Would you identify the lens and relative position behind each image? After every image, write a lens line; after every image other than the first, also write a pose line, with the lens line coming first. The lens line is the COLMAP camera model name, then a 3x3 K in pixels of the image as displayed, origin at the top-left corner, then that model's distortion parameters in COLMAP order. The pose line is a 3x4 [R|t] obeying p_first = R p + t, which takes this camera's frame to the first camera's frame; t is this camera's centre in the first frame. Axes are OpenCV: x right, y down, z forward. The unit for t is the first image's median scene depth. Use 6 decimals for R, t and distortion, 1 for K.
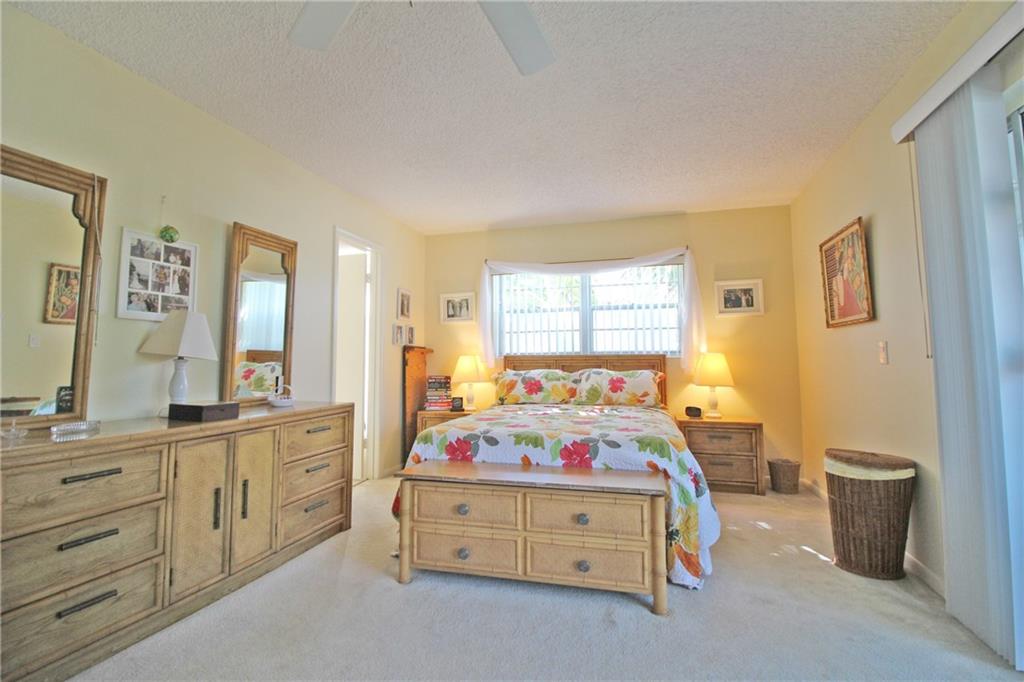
lens RADIAL K [[475.0, 0, 514.8], [0, 475.0, 324.8], [0, 0, 1]] dist [-0.004581, -0.008759]
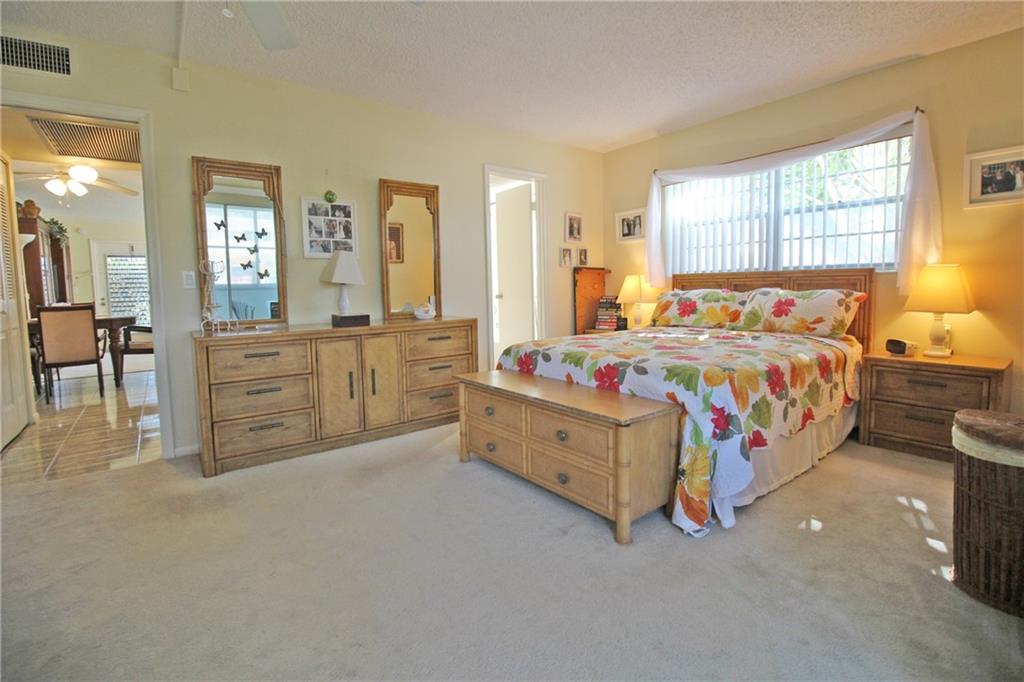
lens RADIAL K [[475.0, 0, 515.6], [0, 475.0, 325.3], [0, 0, 1]] dist [-0.004581, -0.008759]
pose [[0.801109, 0.039752, -0.597196, 0.508016], [0.061487, 0.987046, 0.148185, 0.011892], [0.595351, -0.155432, 0.788288, 0.127676]]
